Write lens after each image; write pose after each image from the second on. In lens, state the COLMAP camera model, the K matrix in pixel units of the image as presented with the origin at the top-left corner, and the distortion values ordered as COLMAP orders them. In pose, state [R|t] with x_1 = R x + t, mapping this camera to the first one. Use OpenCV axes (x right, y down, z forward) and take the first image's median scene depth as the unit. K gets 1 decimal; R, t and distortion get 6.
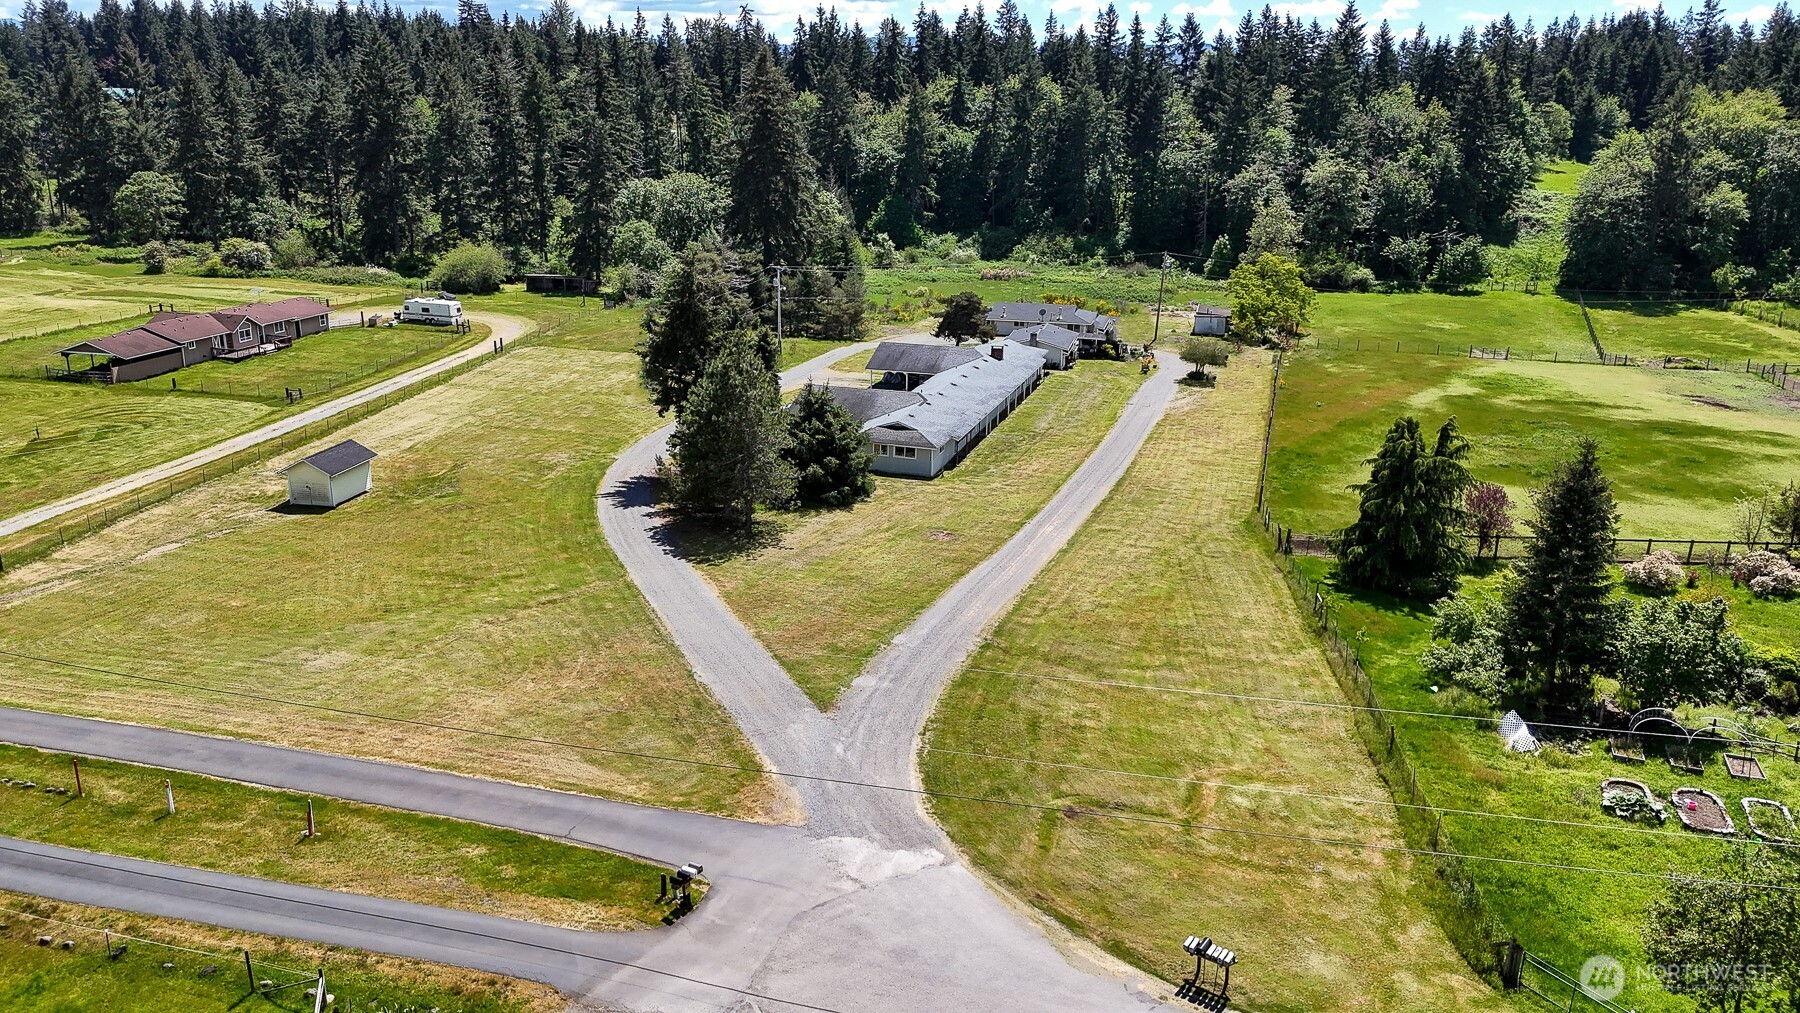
lens RADIAL K [[1320.7, 0, 900.0], [0, 1320.7, 506.5], [0, 0, 1]] dist [0.109620, -0.086100]
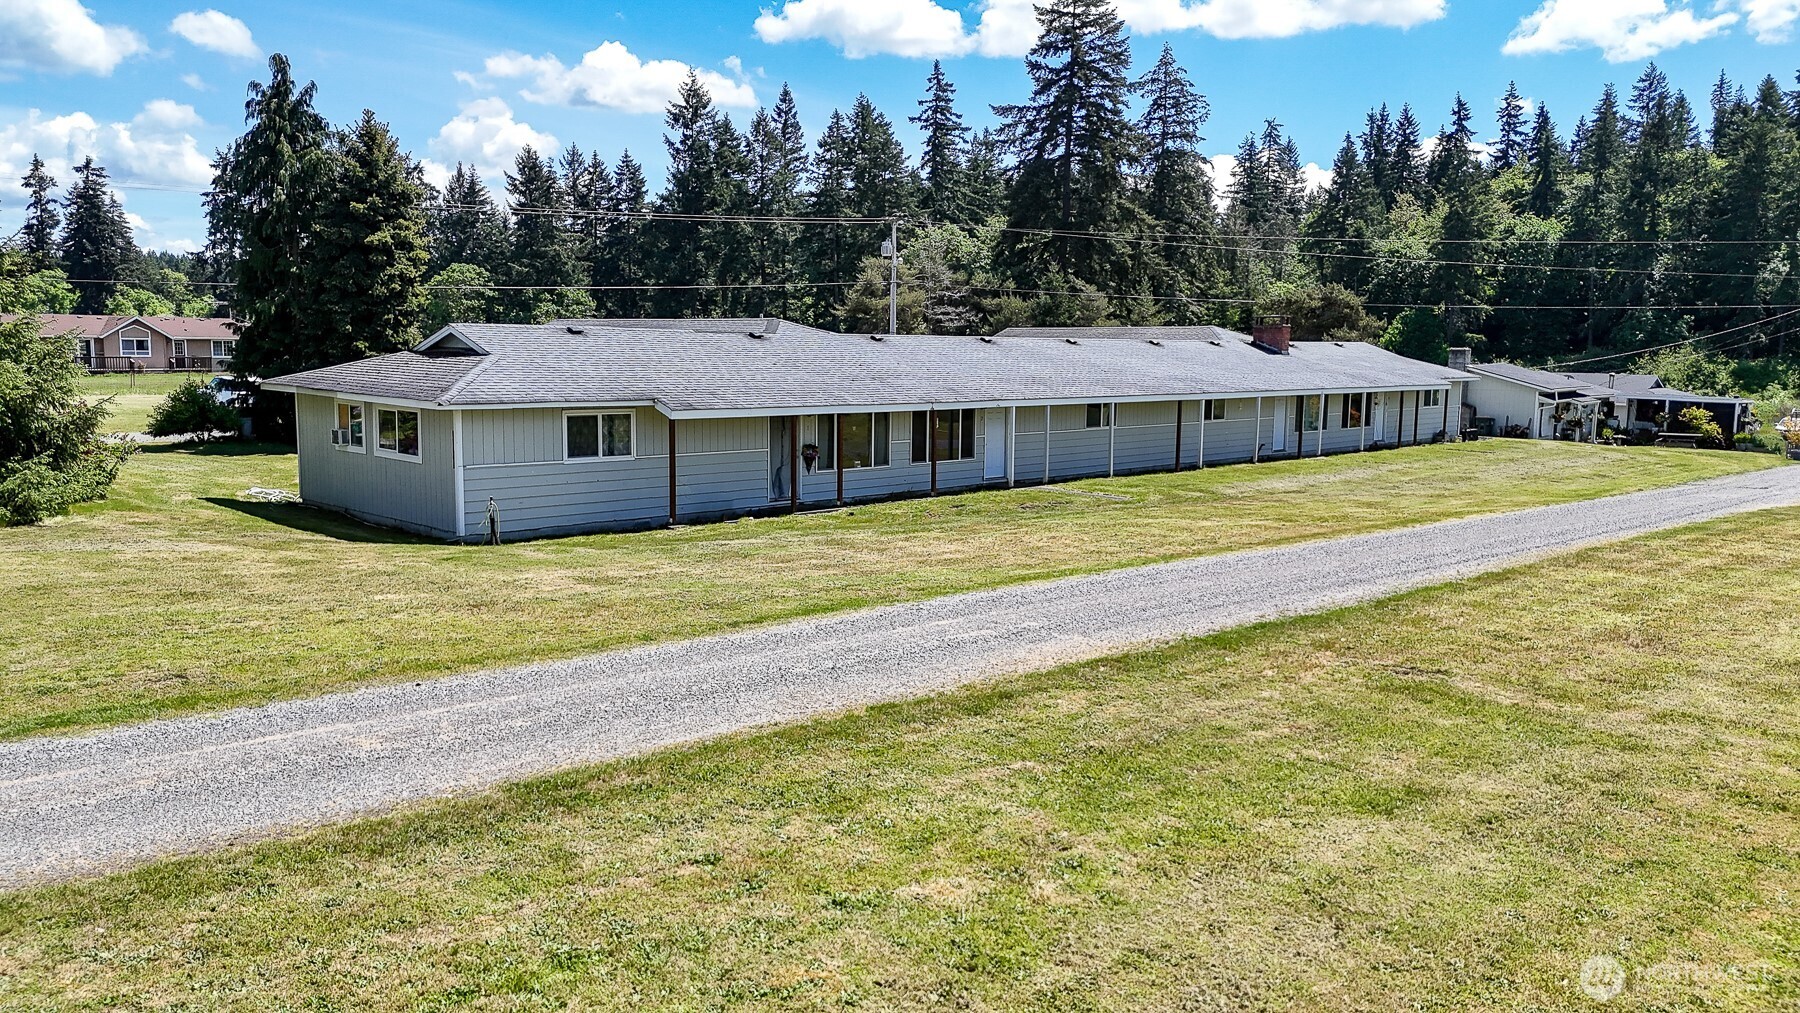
lens RADIAL K [[1317.1, 0, 900.0], [0, 1317.1, 506.5], [0, 0, 1]] dist [0.081317, -0.070154]
pose [[0.890849, 0.048228, -0.451732, 0.084758], [-0.128135, 0.980652, -0.147996, -0.002121], [0.435854, 0.189725, 0.879793, 0.365164]]
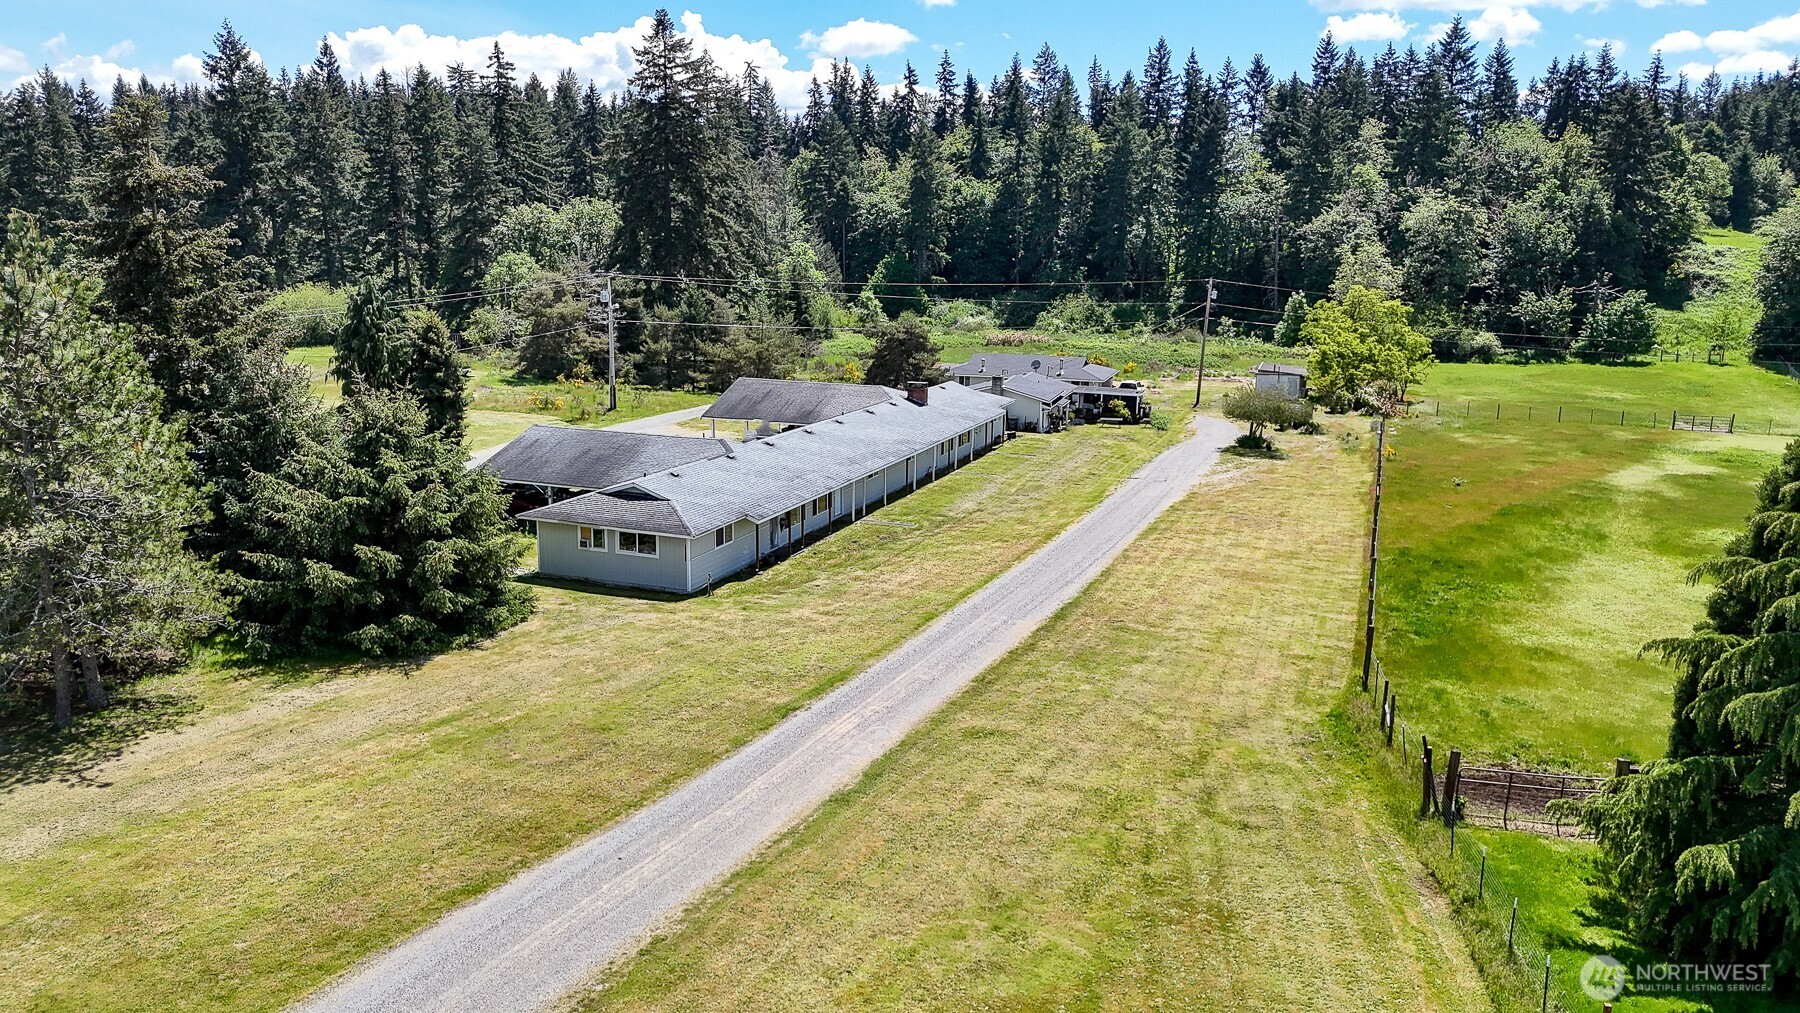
lens RADIAL K [[1320.7, 0, 900.0], [0, 1320.7, 506.5], [0, 0, 1]] dist [0.109620, -0.086100]
pose [[0.998162, 0.009572, -0.059839, 0.058271], [-0.014818, 0.996023, -0.087855, -0.005736], [0.058761, 0.088581, 0.994334, 0.223228]]
